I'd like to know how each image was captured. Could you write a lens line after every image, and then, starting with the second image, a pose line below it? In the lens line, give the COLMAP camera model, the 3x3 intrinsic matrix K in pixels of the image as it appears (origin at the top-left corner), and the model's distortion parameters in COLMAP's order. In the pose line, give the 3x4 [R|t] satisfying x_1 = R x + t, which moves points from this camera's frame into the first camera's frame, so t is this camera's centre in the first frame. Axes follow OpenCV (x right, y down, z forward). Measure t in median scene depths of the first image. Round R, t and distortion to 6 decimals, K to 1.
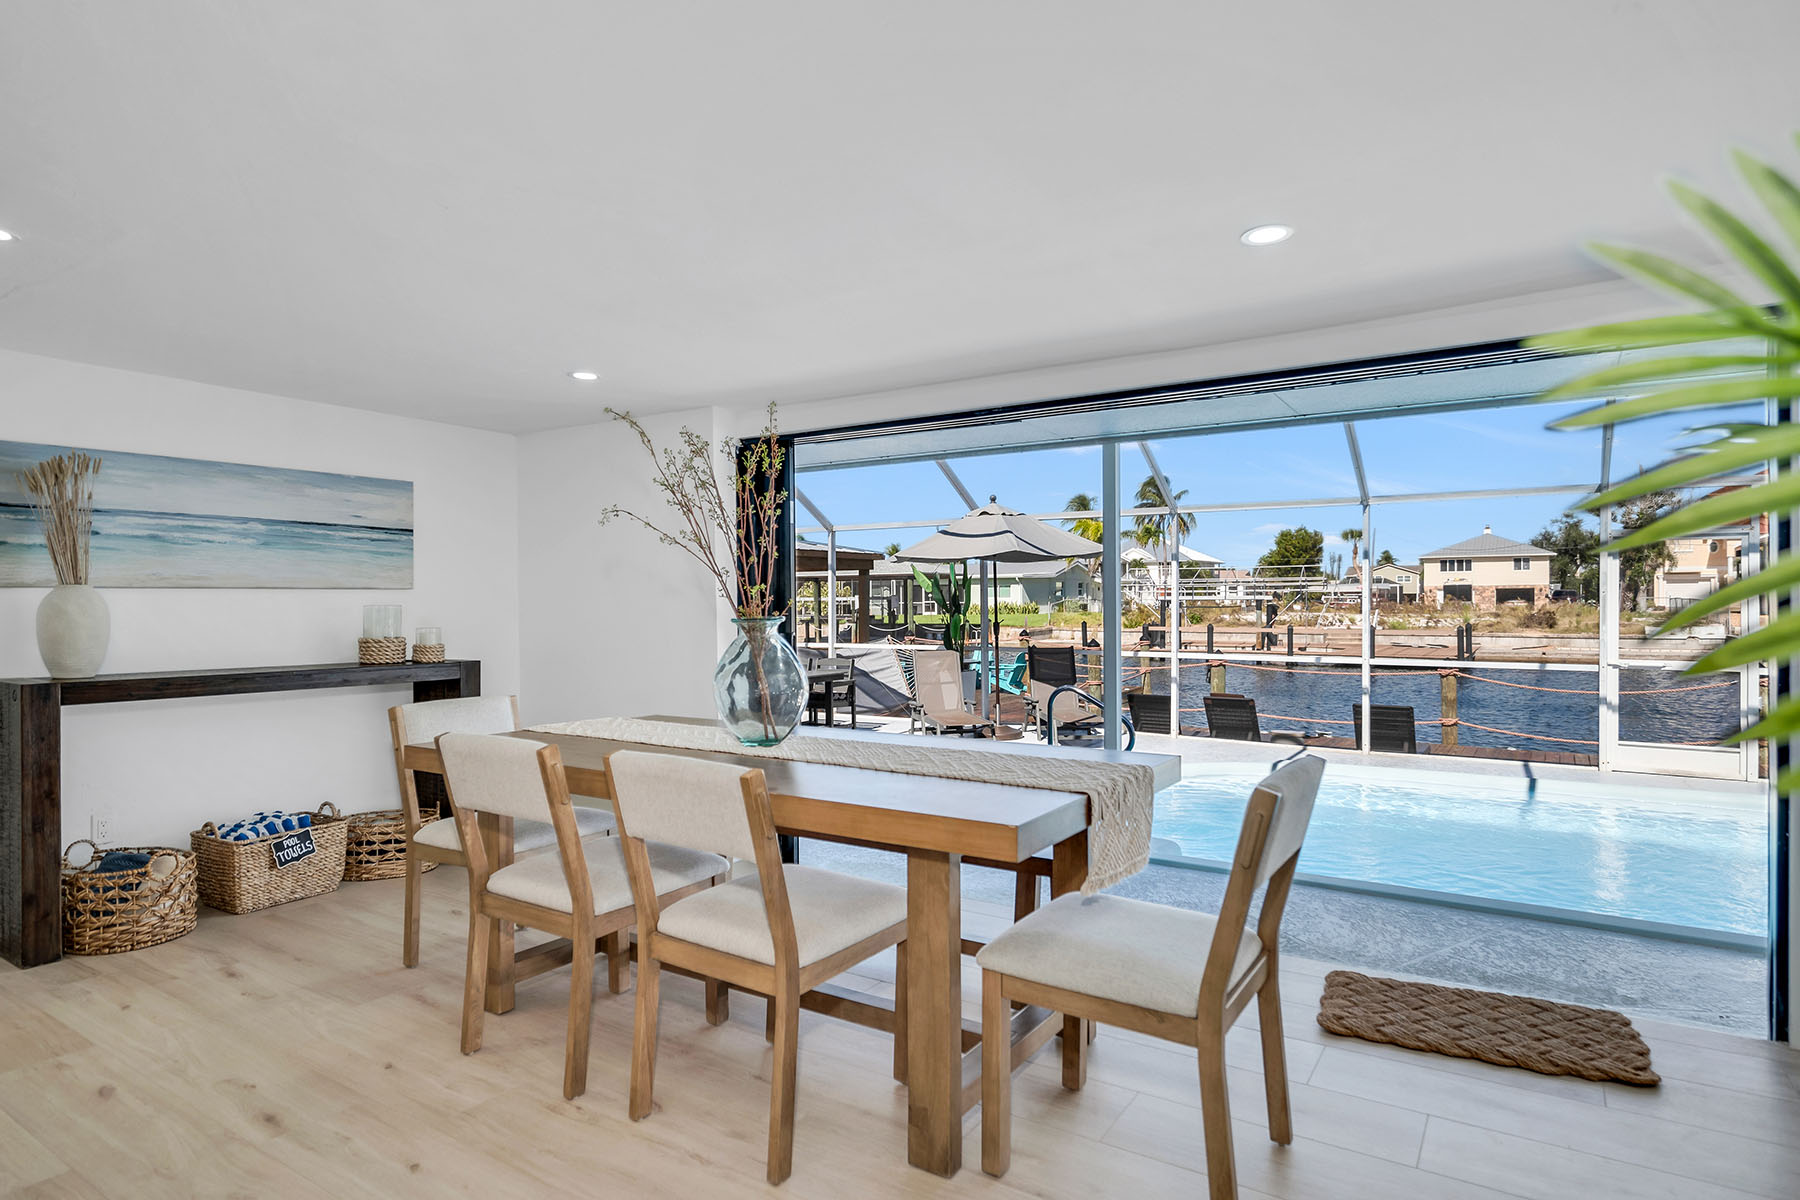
lens RADIAL K [[973.0, 0, 900.0], [0, 973.0, 600.0], [0, 0, 1]] dist [0.000140, -0.000121]
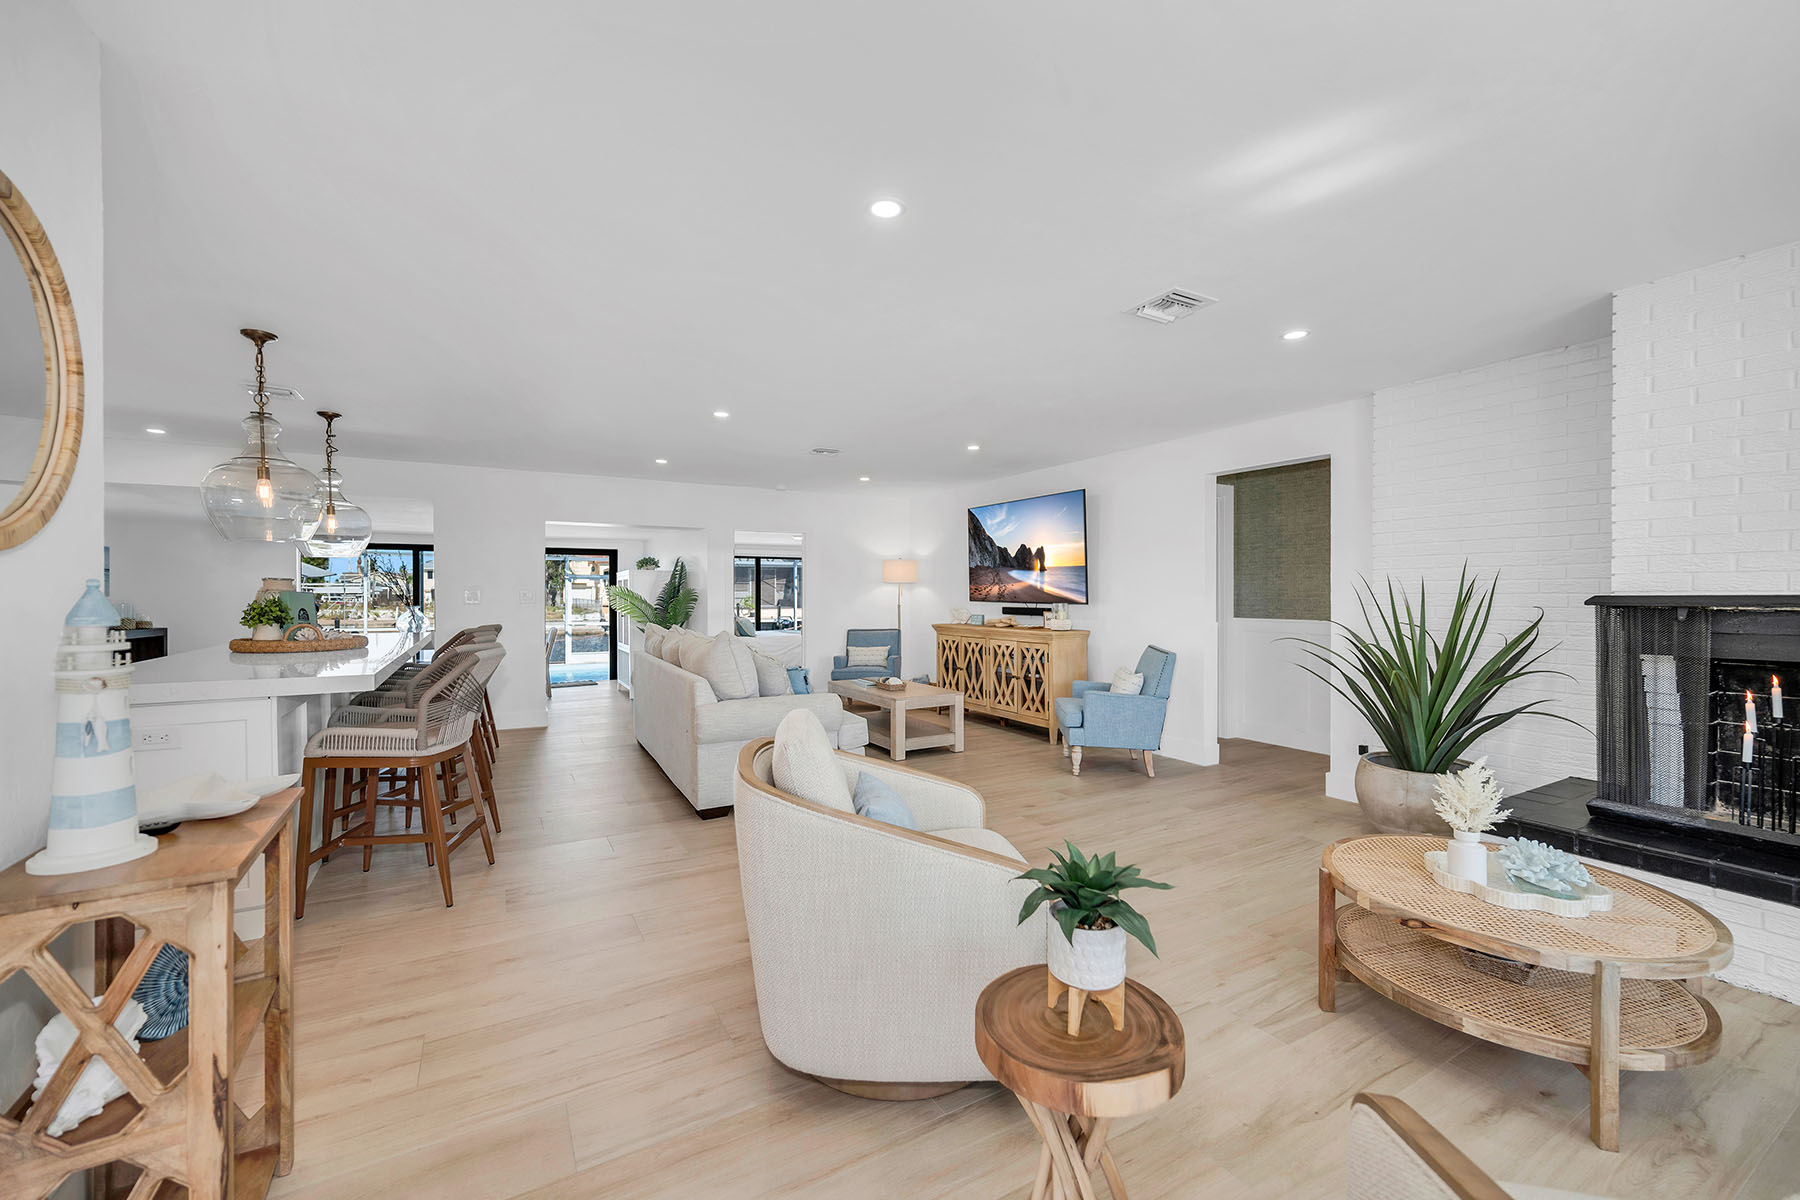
lens RADIAL K [[722.8, 0, 900.0], [0, 722.8, 600.0], [0, 0, 1]] dist [0.001012, 0.000054]
pose [[0.456599, 0.001438, 0.889672, -1.187121], [-0.002892, 0.999996, -0.000132, -0.009203], [-0.889668, -0.002513, 0.456601, -1.360482]]
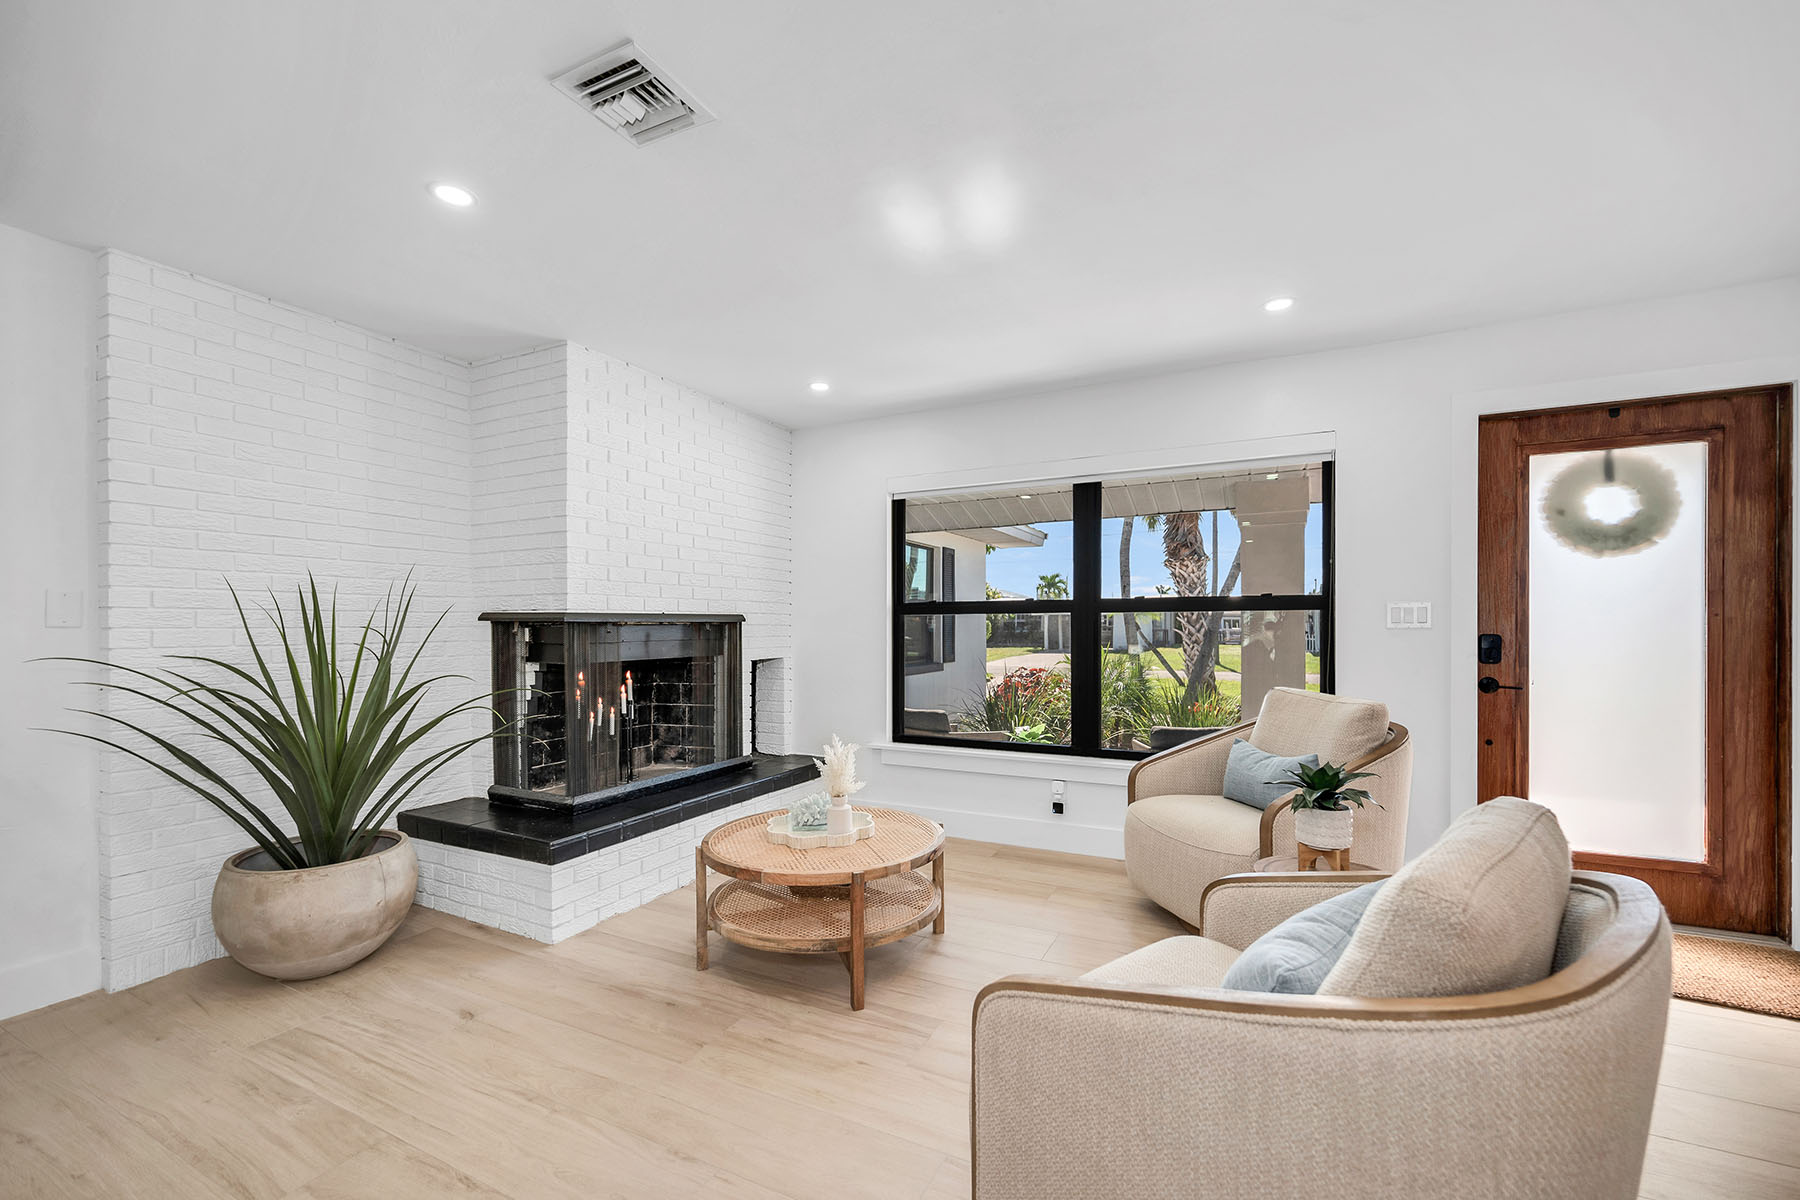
lens RADIAL K [[728.8, 0, 902.6], [0, 728.8, 637.5], [0, 0, 1]] dist [0.001702, 0.000153]
pose [[-0.992926, 0.015874, -0.117670, -0.599080], [0.013982, 0.999760, 0.016885, 0.001222], [0.117910, 0.015121, -0.992909, -0.894145]]
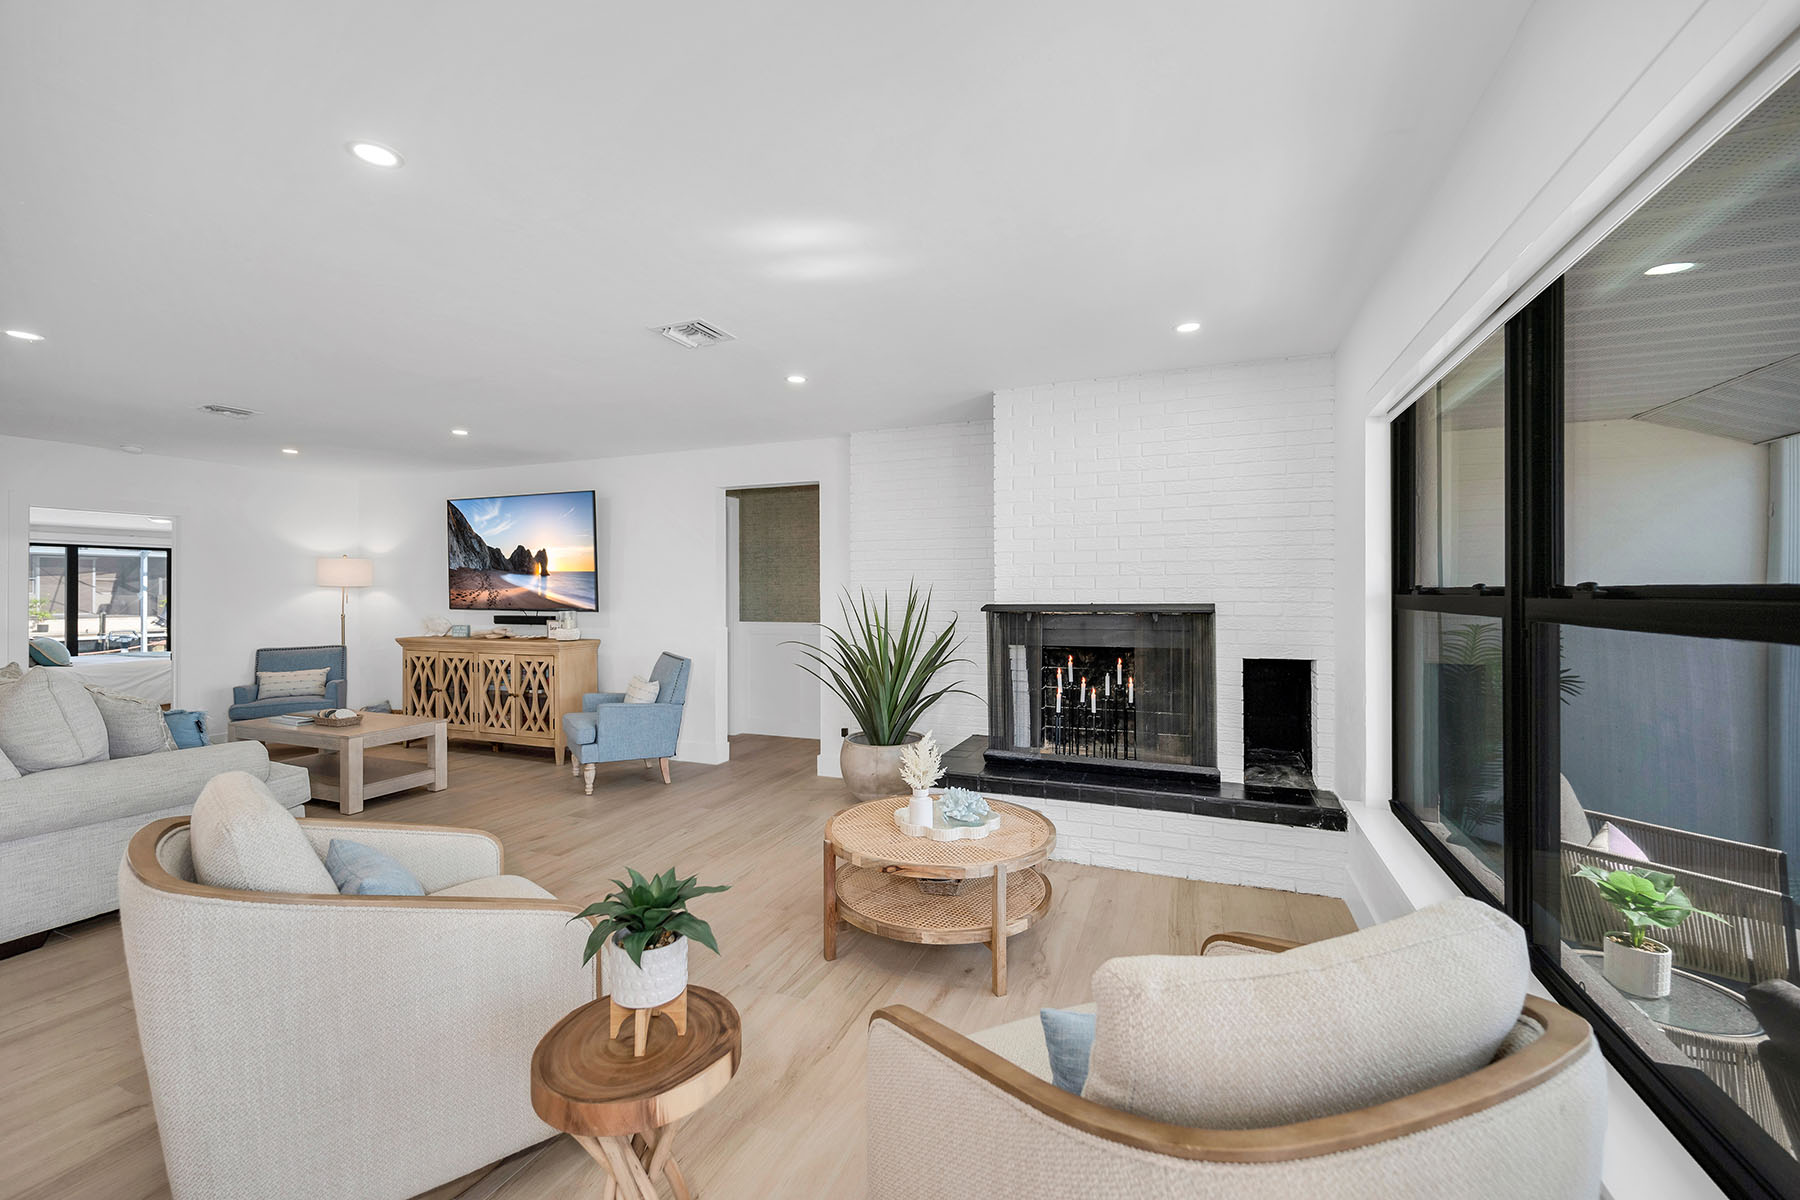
lens RADIAL K [[738.6, 0, 903.7], [0, 738.6, 590.0], [0, 0, 1]] dist [0.003104, -0.004884]
pose [[-0.190437, 0.012786, 0.981616, -1.218332], [0.005233, 0.999914, -0.012009, -0.022395], [-0.981685, 0.002850, -0.190488, -1.339786]]
